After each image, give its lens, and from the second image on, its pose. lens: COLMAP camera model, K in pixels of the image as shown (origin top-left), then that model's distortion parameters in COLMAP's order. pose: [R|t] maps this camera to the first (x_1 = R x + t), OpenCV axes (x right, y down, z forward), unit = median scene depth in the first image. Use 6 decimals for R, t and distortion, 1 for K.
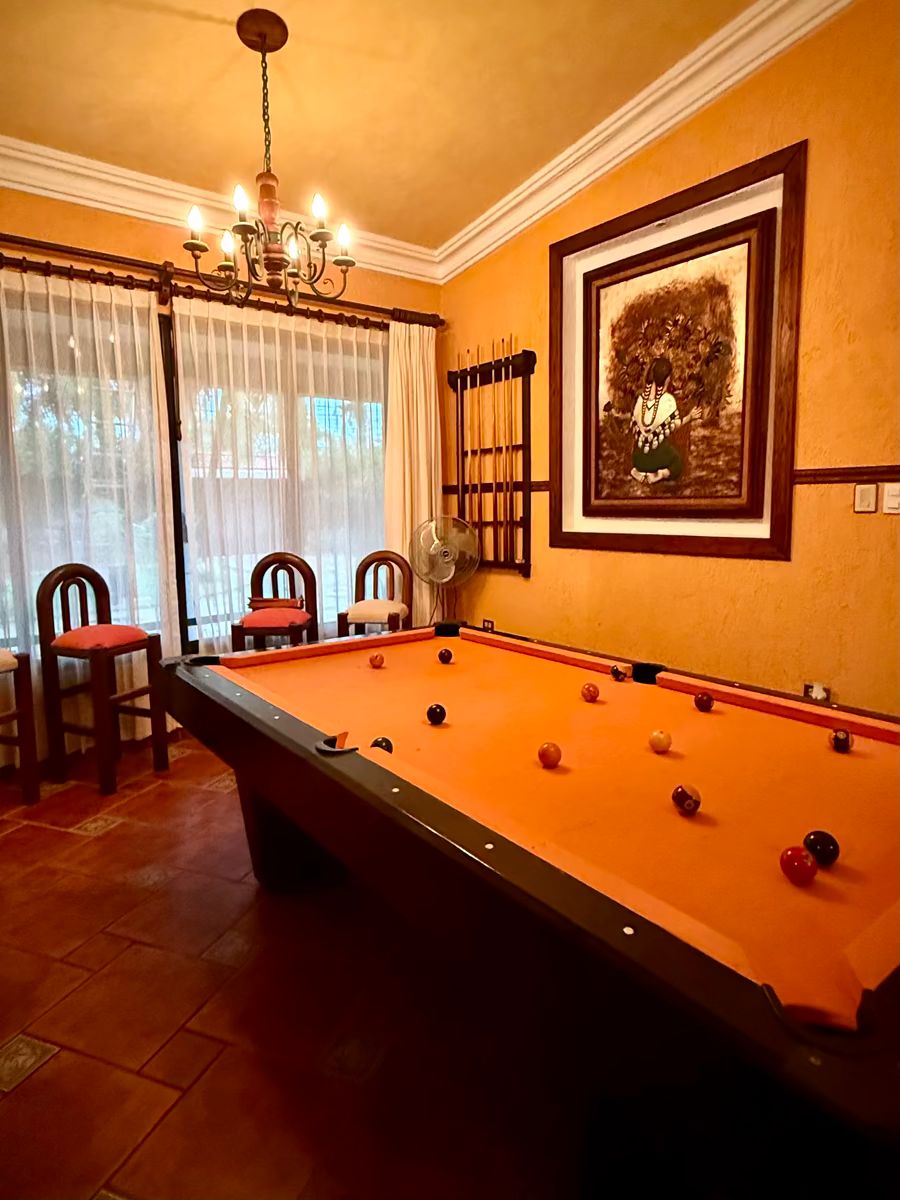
lens RADIAL K [[694.7, 0, 448.5], [0, 694.7, 552.5], [0, 0, 1]] dist [0.001715, 0.000376]
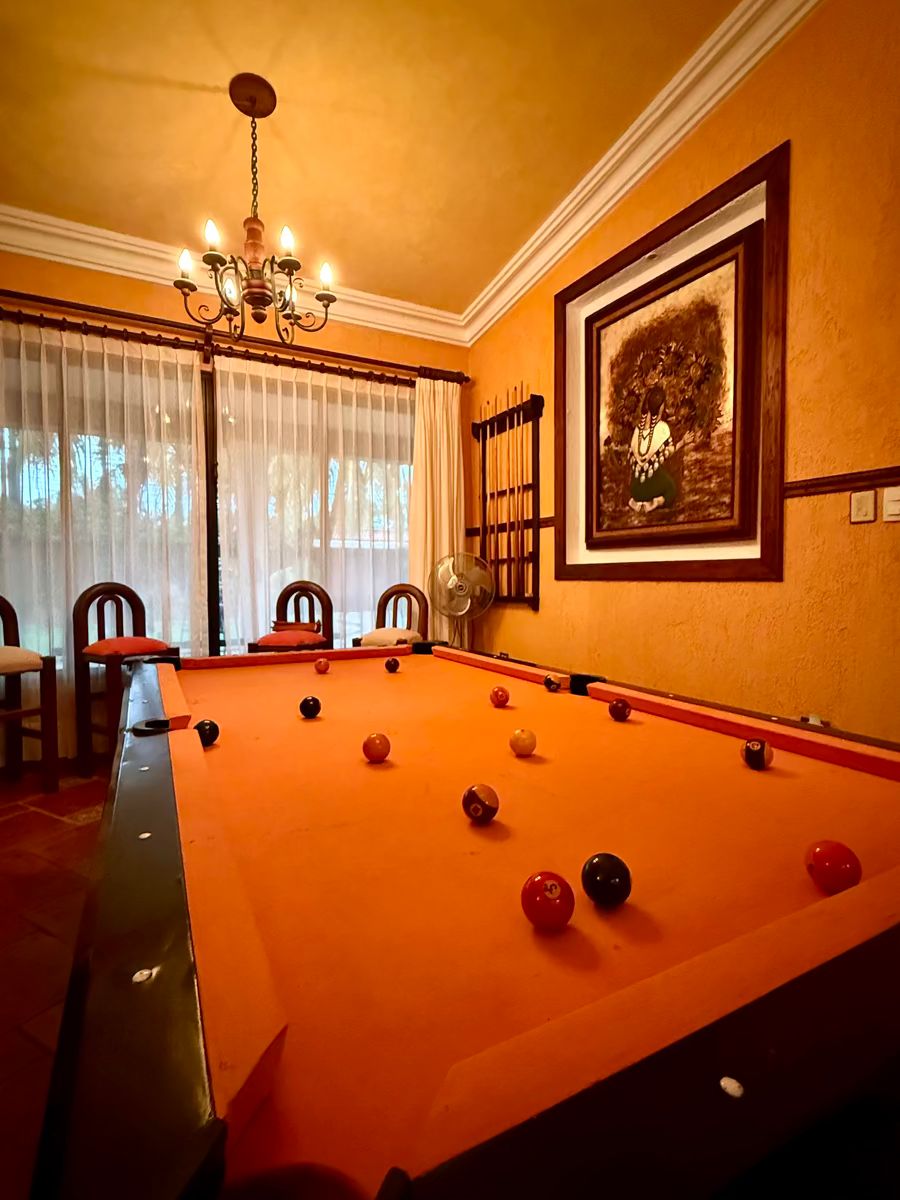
lens RADIAL K [[586.3, 0, 451.0], [0, 586.3, 579.8], [0, 0, 1]] dist [0.000627, -0.000249]
pose [[0.986266, 0.009191, -0.164910, 0.153895], [-0.020332, 0.997612, -0.066001, 0.058526], [0.163910, 0.068447, 0.984098, 0.133401]]
